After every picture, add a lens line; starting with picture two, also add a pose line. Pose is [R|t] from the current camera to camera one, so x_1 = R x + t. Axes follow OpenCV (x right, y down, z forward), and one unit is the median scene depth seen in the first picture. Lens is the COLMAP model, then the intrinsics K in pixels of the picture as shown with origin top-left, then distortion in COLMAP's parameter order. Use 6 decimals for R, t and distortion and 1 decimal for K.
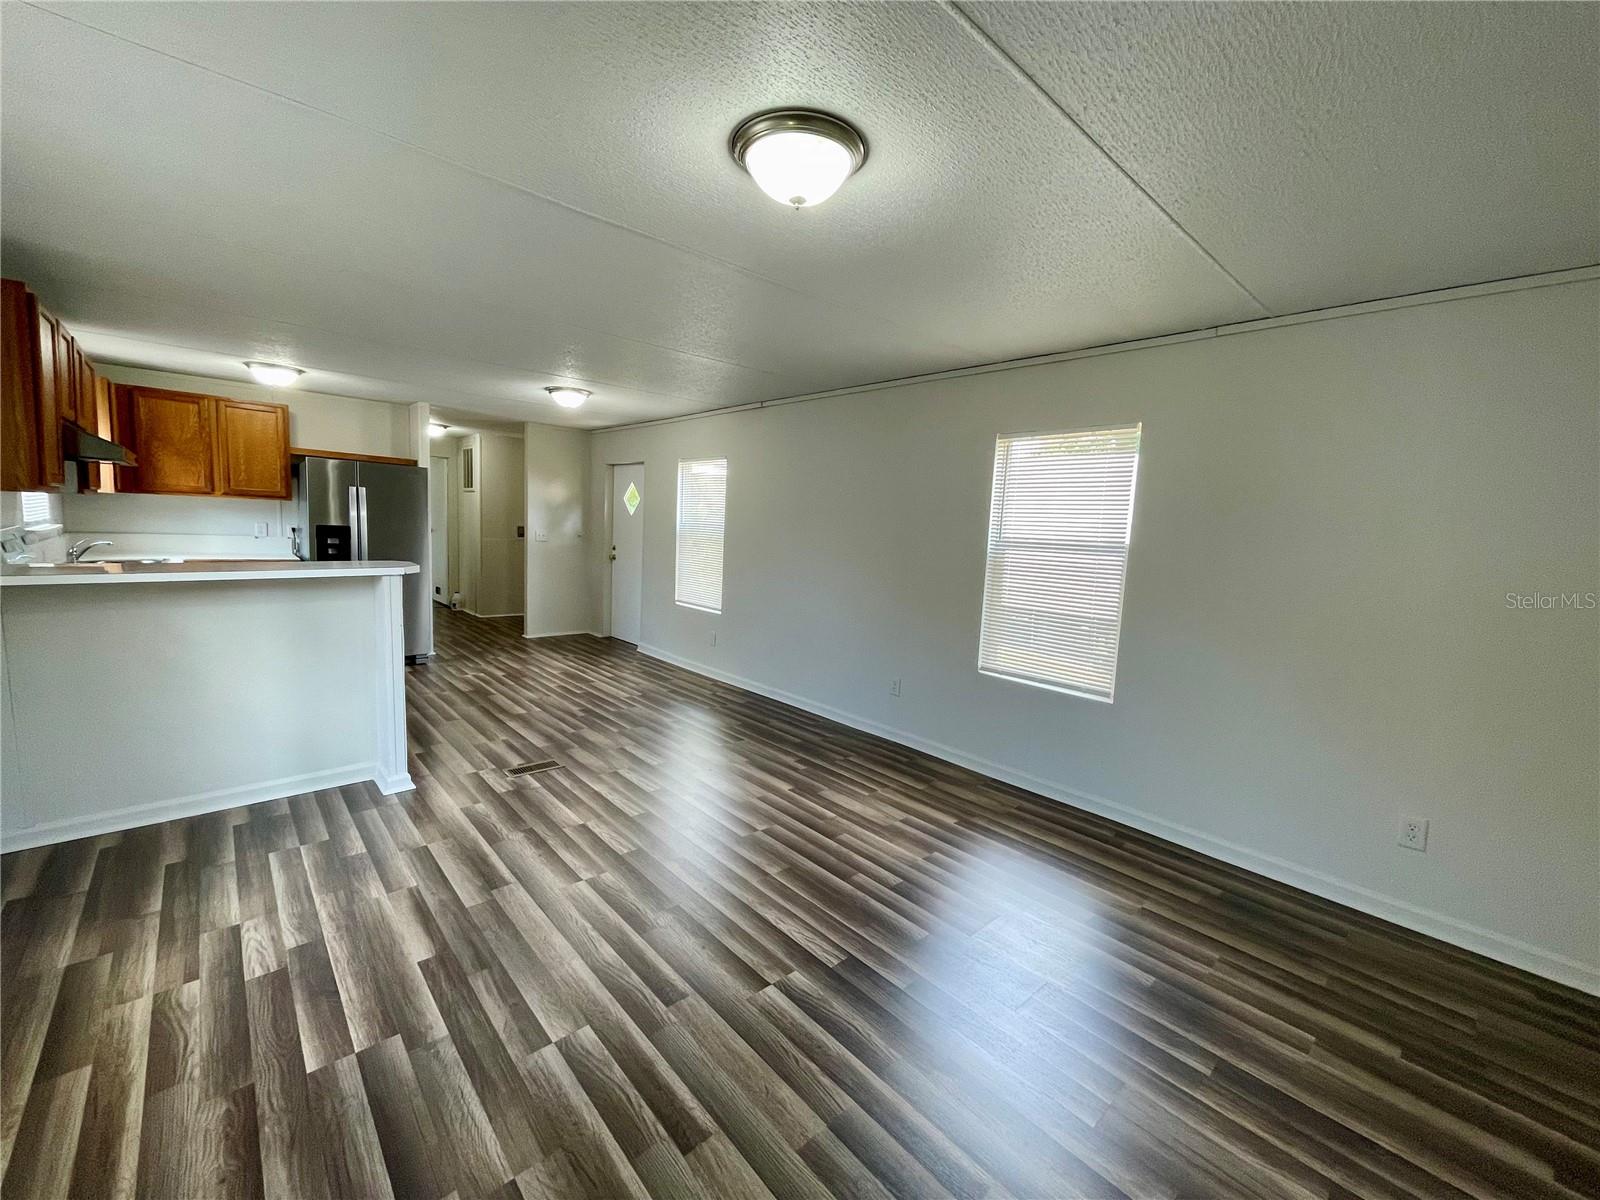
lens RADIAL K [[648.6, 0, 795.4], [0, 648.6, 593.2], [0, 0, 1]] dist [-0.003548, -0.000567]
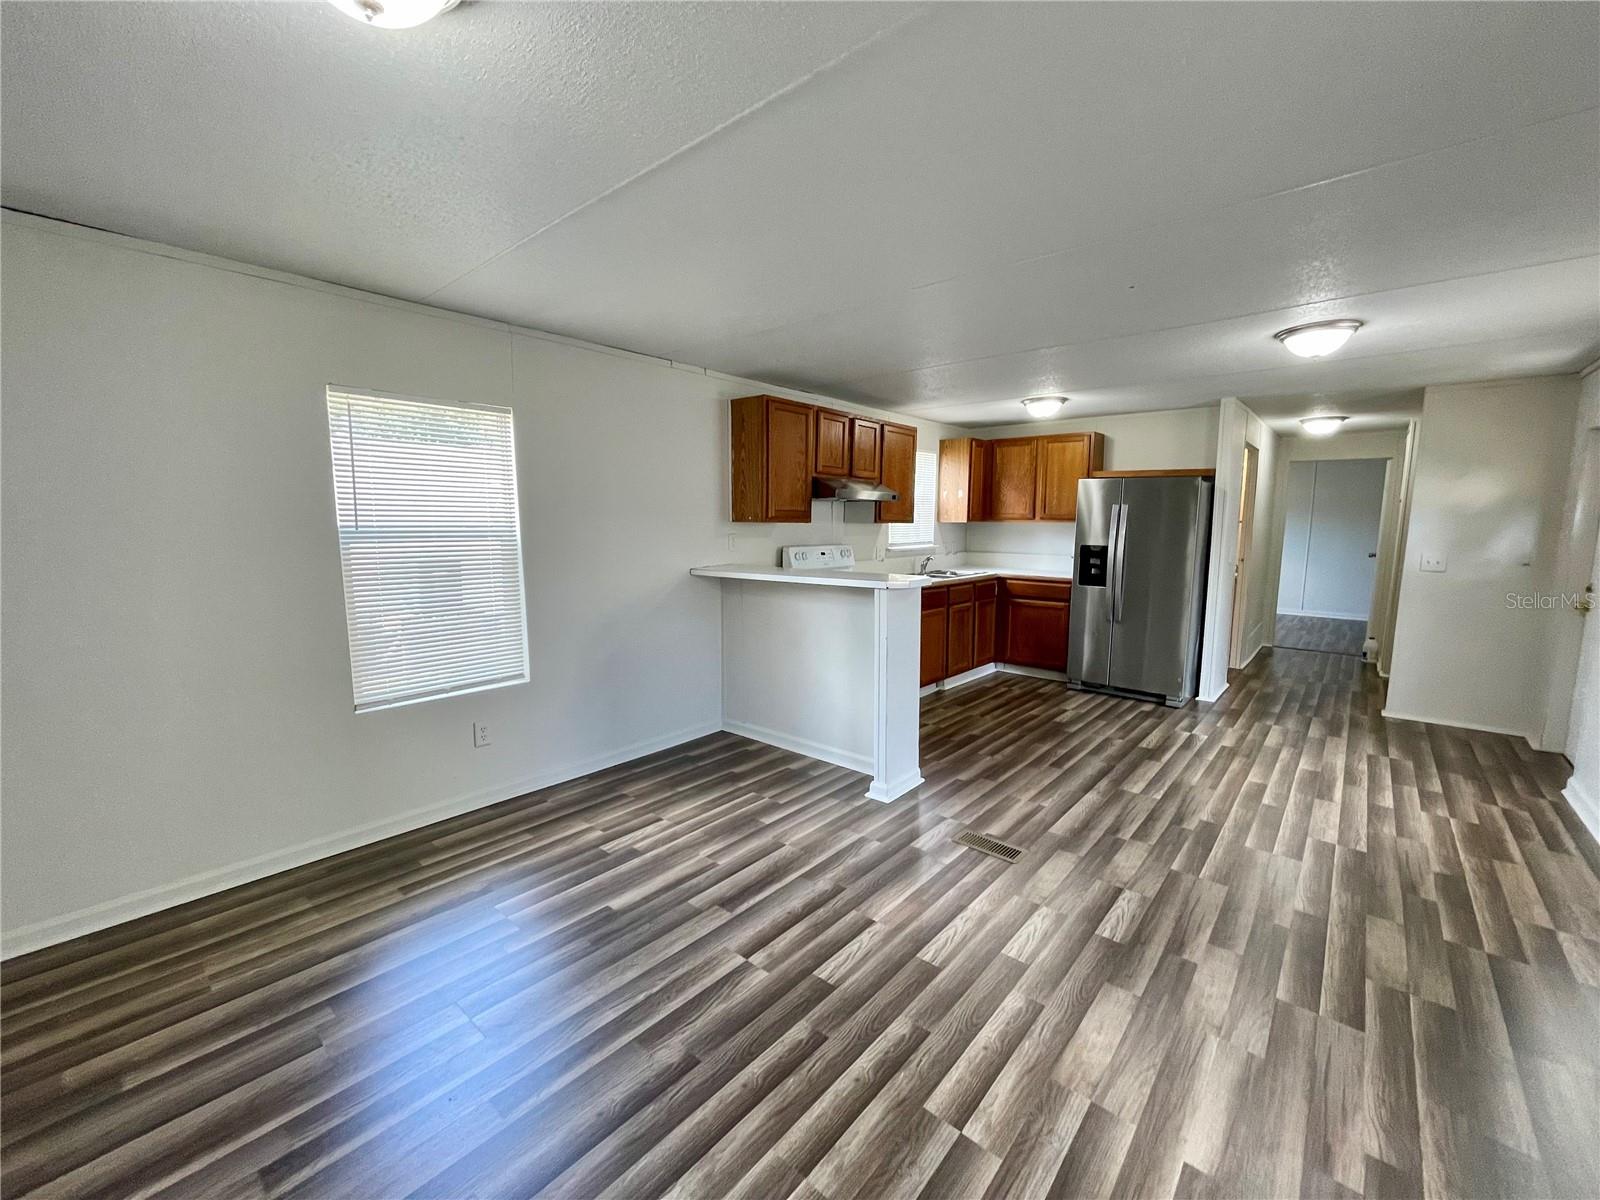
lens RADIAL K [[648.6, 0, 794.9], [0, 648.6, 599.8], [0, 0, 1]] dist [-0.003548, -0.000567]
pose [[0.117234, 0.073753, -0.990362, 0.278971], [-0.106999, 0.992372, 0.061236, -0.042499], [0.987323, 0.098789, 0.124231, 0.543841]]
